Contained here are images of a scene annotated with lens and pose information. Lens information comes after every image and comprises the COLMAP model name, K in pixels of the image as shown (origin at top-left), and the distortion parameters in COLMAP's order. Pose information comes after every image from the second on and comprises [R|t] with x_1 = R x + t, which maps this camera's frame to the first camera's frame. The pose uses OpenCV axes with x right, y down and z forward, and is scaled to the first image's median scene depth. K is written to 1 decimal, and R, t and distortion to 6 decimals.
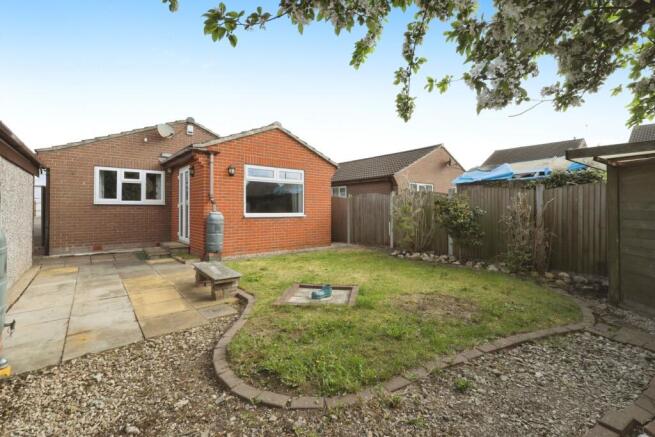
lens RADIAL K [[295.0, 0, 343.0], [0, 295.0, 208.4], [0, 0, 1]] dist [0.002098, 0.000043]
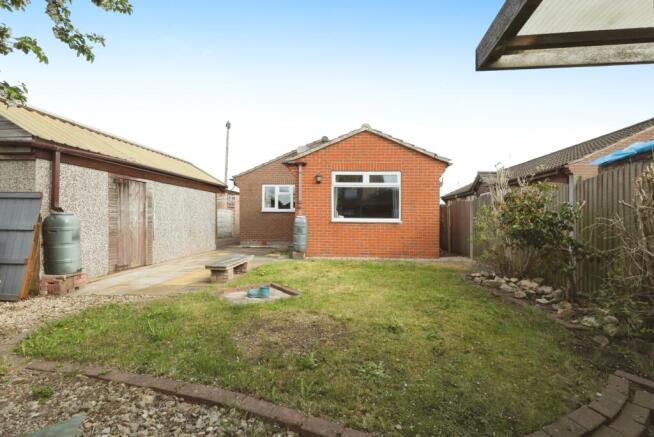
lens RADIAL K [[294.6, 0, 327.2], [0, 294.6, 220.3], [0, 0, 1]] dist [0.002098, 0.000043]
pose [[0.722055, 0.006491, -0.691805, 0.360496], [-0.005561, 0.999978, 0.003578, 0.020176], [0.691813, 0.001263, 0.722076, 0.215518]]
